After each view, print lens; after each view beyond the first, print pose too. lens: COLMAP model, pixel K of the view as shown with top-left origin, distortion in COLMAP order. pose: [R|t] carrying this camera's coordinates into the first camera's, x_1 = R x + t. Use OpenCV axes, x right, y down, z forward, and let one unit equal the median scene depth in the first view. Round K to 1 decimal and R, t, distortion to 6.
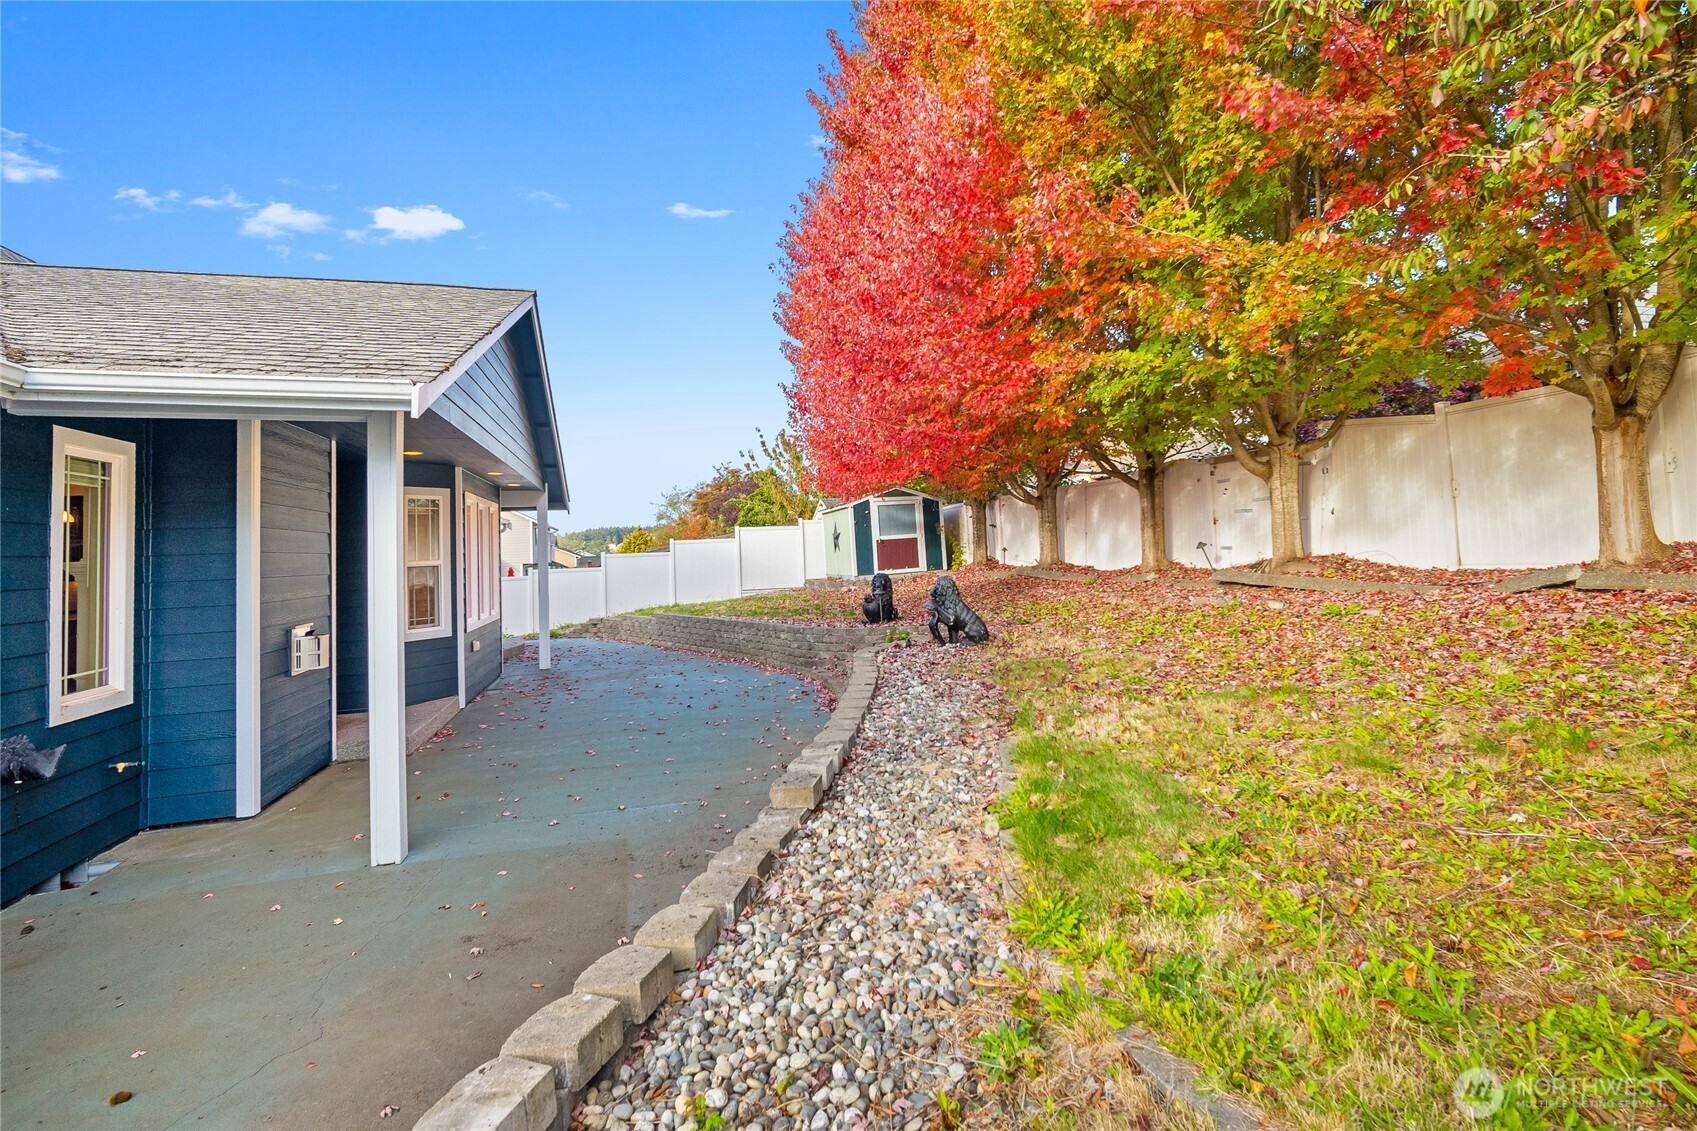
lens RADIAL K [[741.6, 0, 851.8], [0, 741.6, 567.4], [0, 0, 1]] dist [-0.015342, 0.006187]
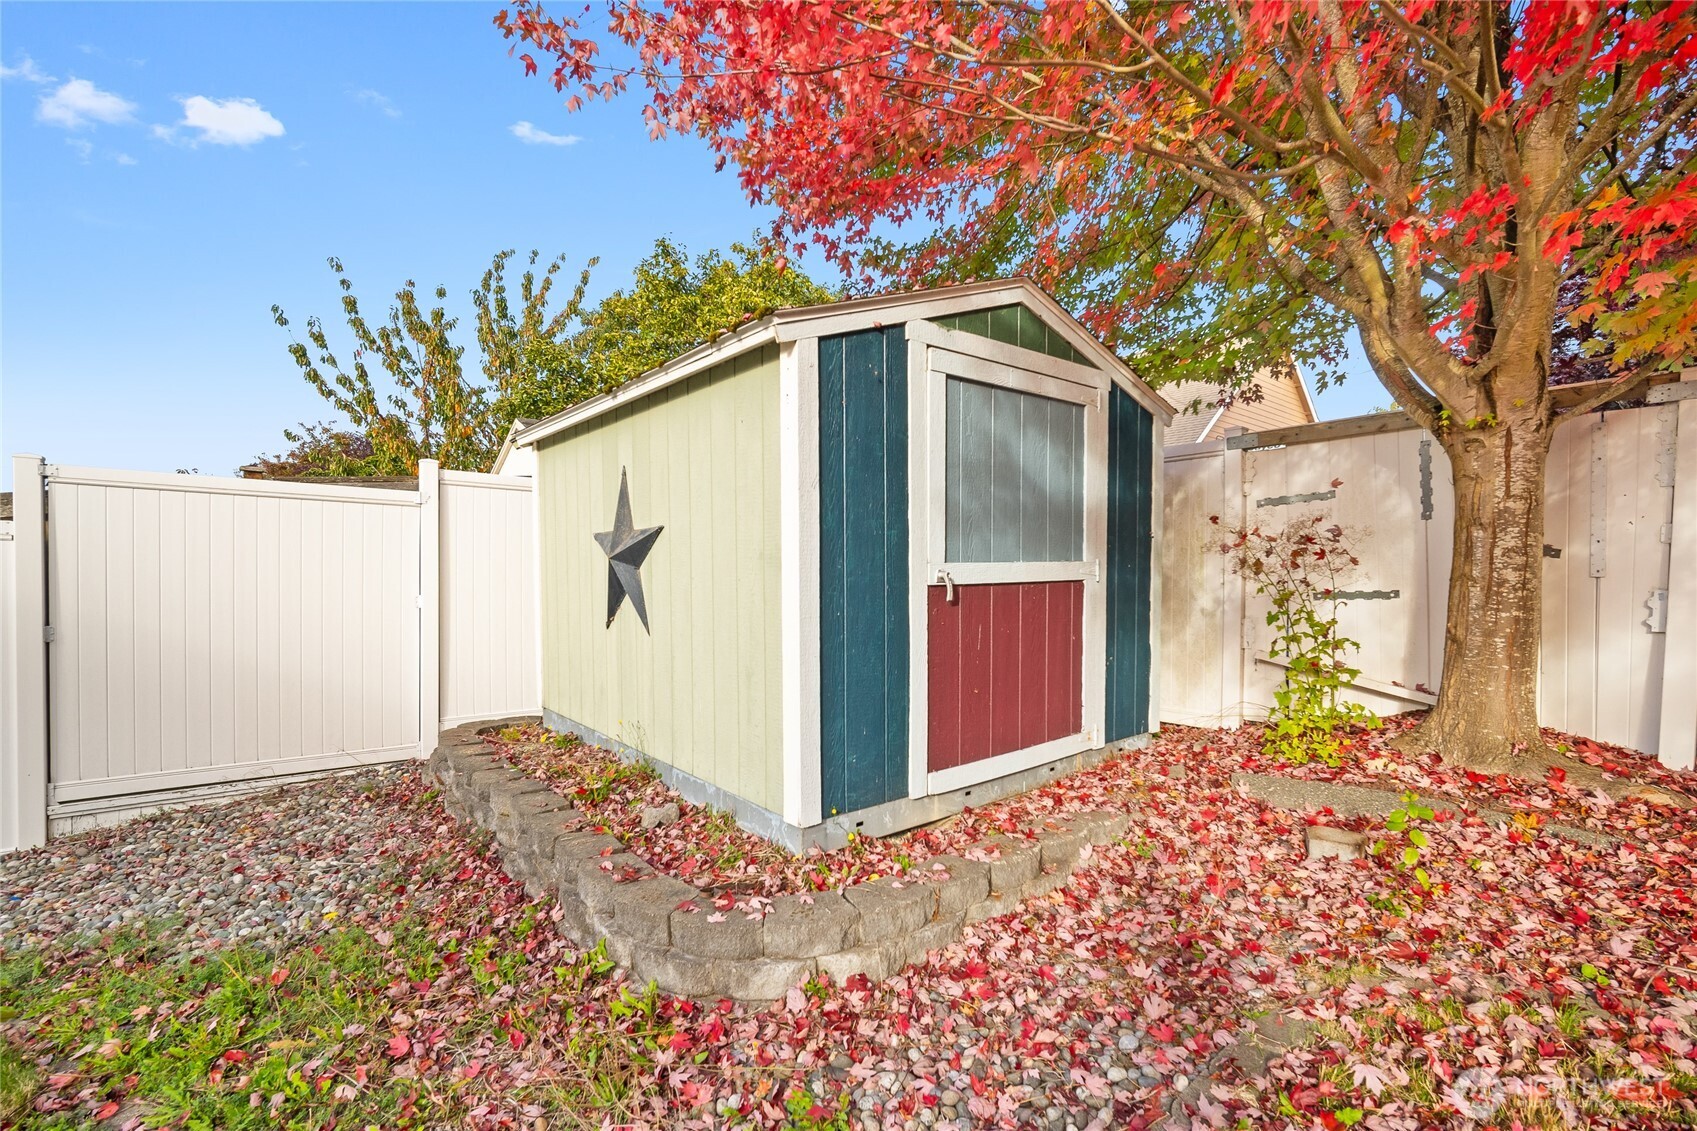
lens RADIAL K [[759.6, 0, 843.9], [0, 759.6, 549.0], [0, 0, 1]] dist [-0.012328, 0.005710]
pose [[0.917999, 0.036370, 0.394911, -0.048421], [-0.021207, 0.998863, -0.042696, -0.035336], [-0.396015, 0.030820, 0.917727, 0.822713]]
